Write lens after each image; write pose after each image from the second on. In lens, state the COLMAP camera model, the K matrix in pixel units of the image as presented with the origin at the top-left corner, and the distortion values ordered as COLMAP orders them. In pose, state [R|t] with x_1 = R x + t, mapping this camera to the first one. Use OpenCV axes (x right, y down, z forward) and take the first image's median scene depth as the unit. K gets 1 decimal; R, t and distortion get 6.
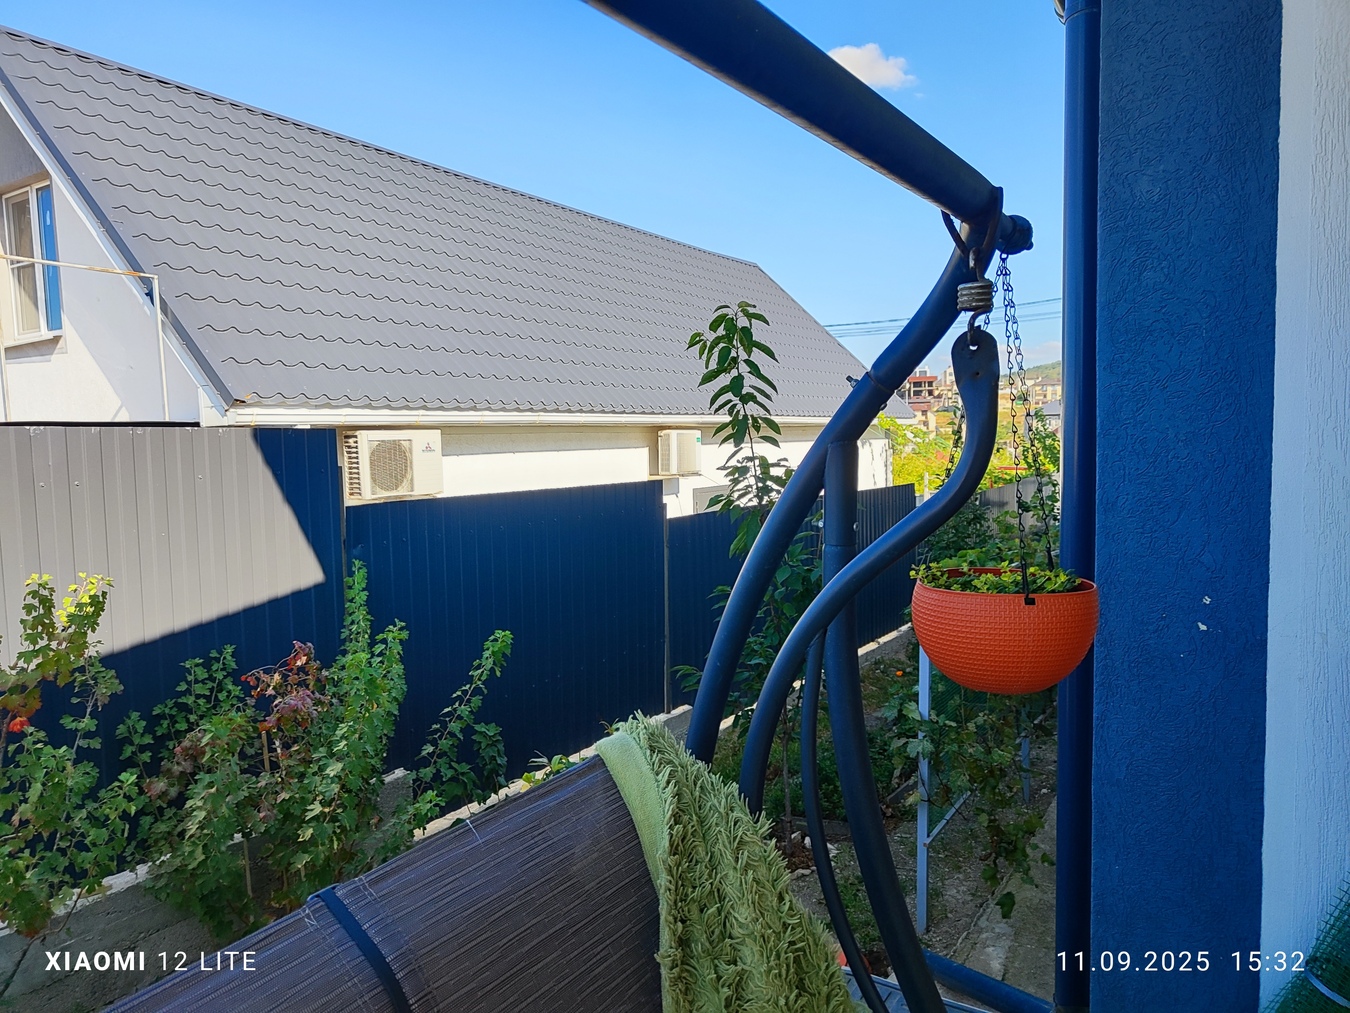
lens RADIAL K [[897.5, 0, 675.0], [0, 897.5, 506.5], [0, 0, 1]] dist [0.001922, 0.001214]
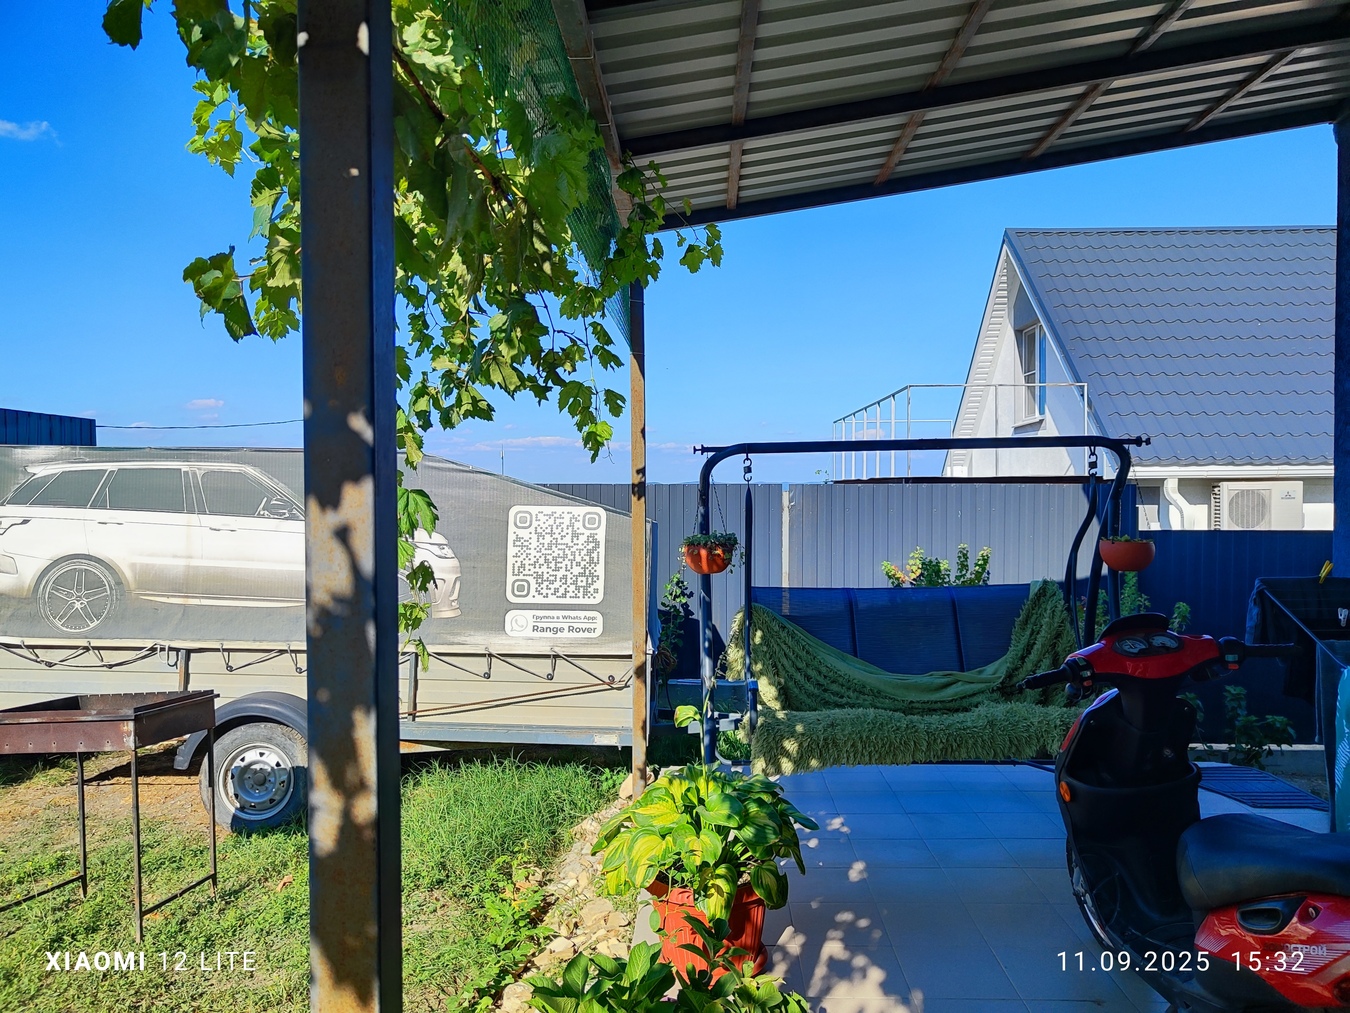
lens RADIAL K [[897.5, 0, 675.0], [0, 897.5, 506.5], [0, 0, 1]] dist [0.001922, 0.001214]
pose [[0.494022, 0.035207, -0.868737, 0.406315], [-0.070808, 0.997490, 0.000158, 0.009084], [0.866562, 0.061435, 0.495274, -0.362767]]
